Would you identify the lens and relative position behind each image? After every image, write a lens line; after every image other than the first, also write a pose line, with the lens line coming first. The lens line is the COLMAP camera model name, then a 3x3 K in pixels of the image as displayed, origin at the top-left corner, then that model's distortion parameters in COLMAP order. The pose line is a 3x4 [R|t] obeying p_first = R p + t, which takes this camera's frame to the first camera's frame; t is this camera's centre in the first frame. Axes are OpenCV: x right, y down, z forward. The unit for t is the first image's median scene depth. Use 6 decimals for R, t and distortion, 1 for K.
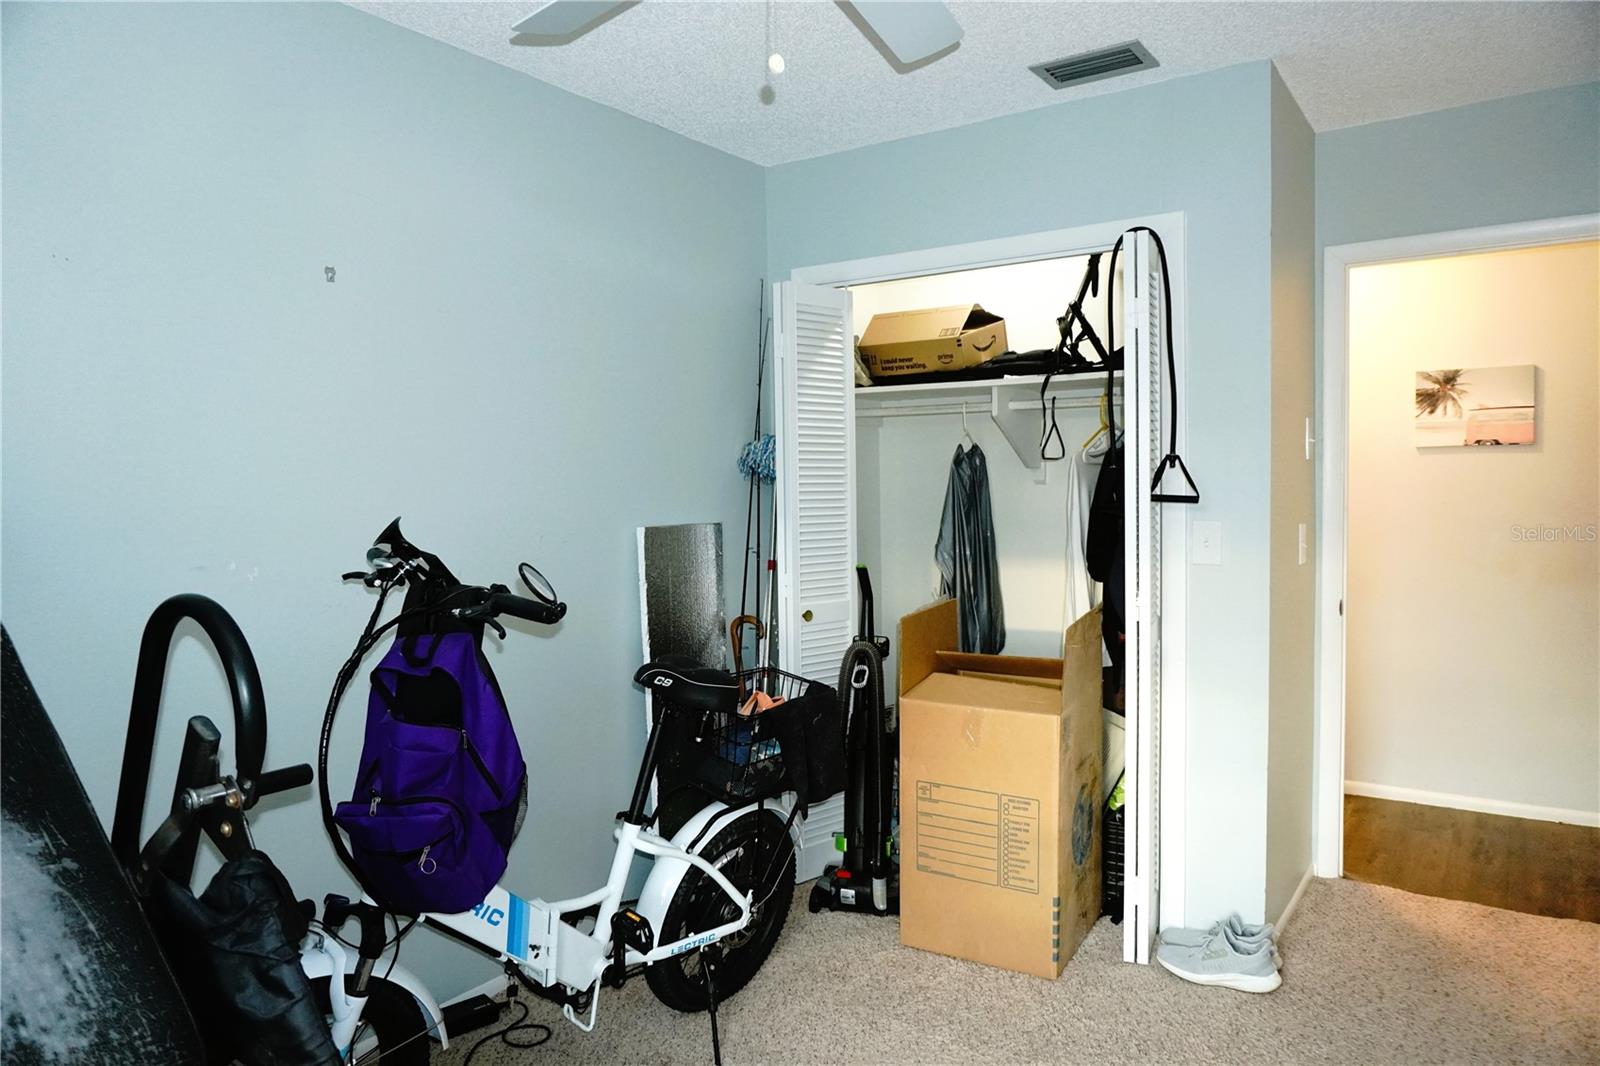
lens RADIAL K [[1106.3, 0, 800.0], [0, 1106.3, 533.0], [0, 0, 1]] dist [-0.065882, 0.004922]
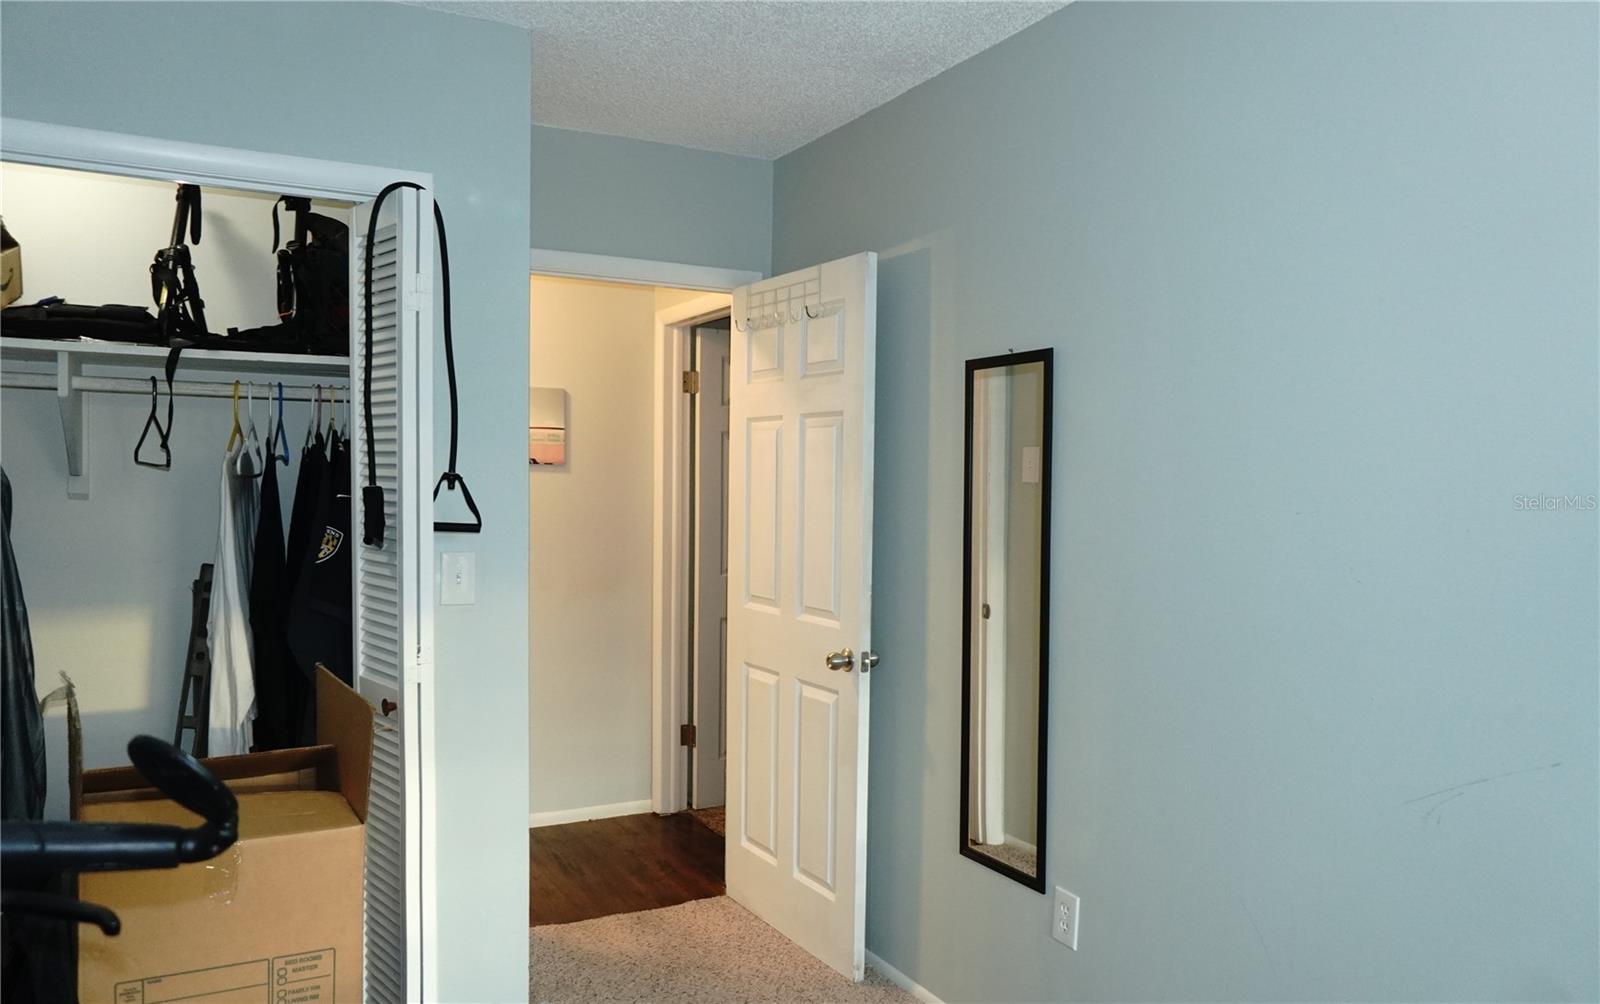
lens RADIAL K [[1208.7, 0, 800.0], [0, 1208.7, 502.0], [0, 0, 1]] dist [-0.050346, 0.002385]
pose [[0.380155, 0.004408, 0.924912, -0.365600], [0.016846, 0.999790, -0.011689, -0.032746], [-0.924769, 0.020025, 0.380001, 0.388358]]
